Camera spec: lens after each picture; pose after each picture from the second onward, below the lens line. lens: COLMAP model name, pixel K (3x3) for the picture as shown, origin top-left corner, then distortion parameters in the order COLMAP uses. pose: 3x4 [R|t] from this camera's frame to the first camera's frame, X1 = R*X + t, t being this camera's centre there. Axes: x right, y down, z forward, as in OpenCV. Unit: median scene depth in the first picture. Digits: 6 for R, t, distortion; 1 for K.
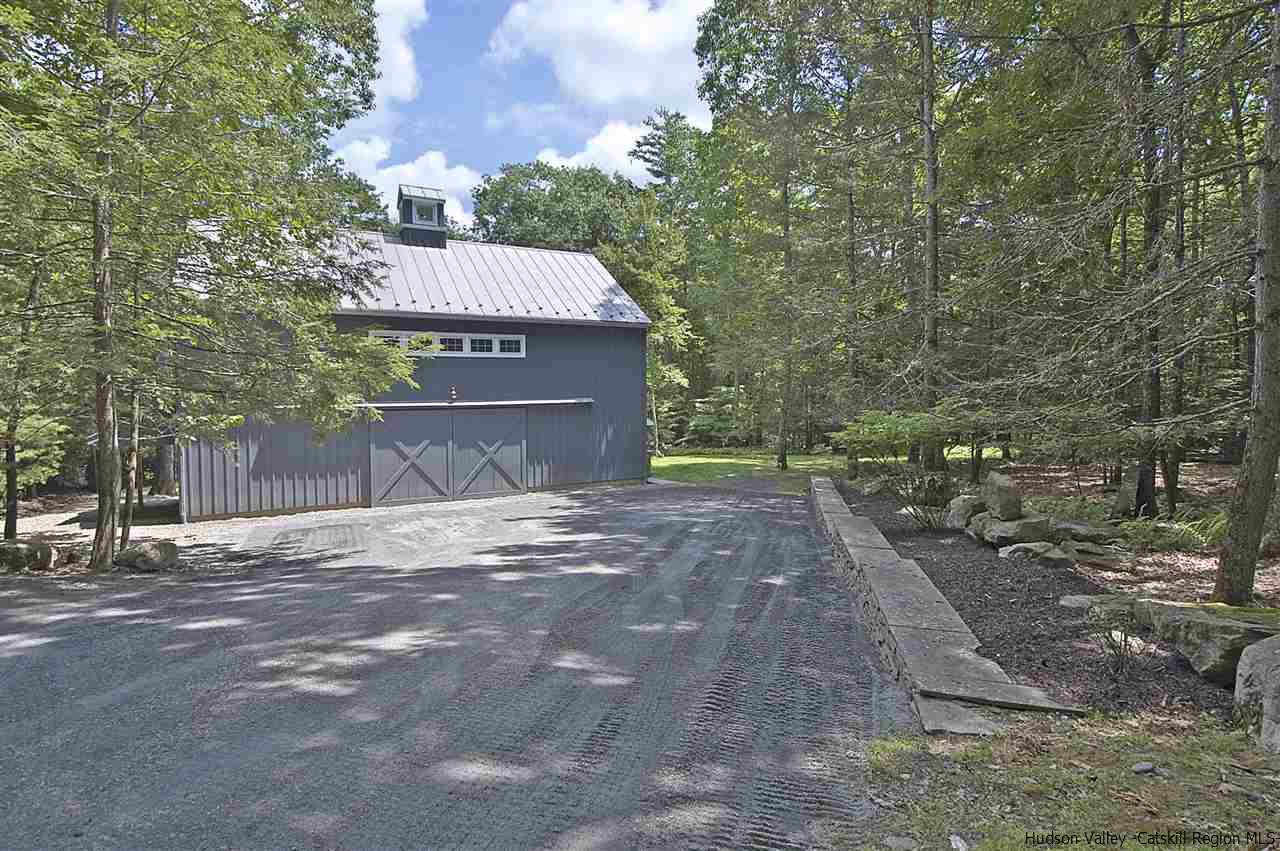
lens RADIAL K [[576.0, 0, 664.7], [0, 576.0, 417.6], [0, 0, 1]] dist [0.002615, -0.000528]
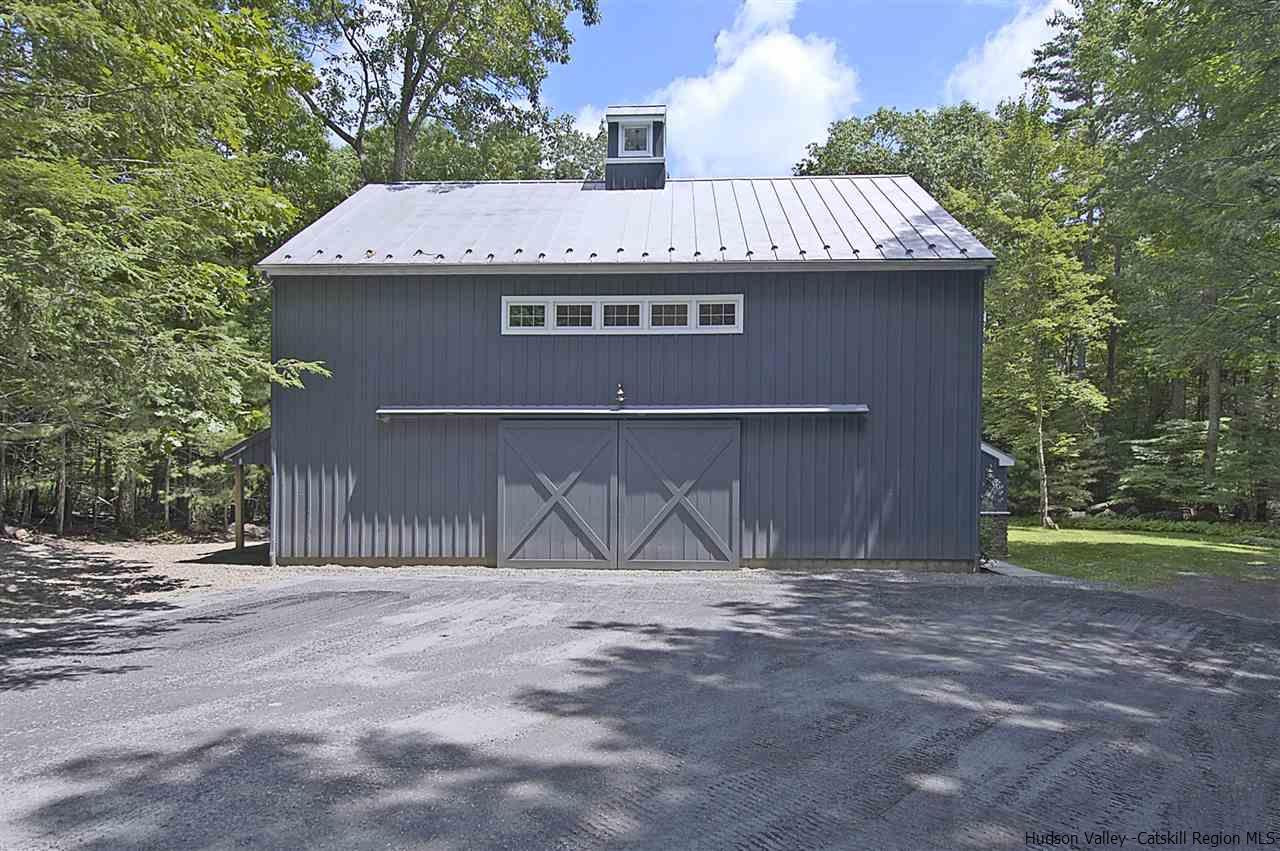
lens RADIAL K [[720.5, 0, 670.7], [0, 720.5, 460.0], [0, 0, 1]] dist [-0.004702, -0.003278]
pose [[0.863388, 0.019157, -0.504177, 0.052932], [-0.026039, 0.999639, -0.006609, 0.025460], [0.503868, 0.018835, 0.863575, 0.295431]]
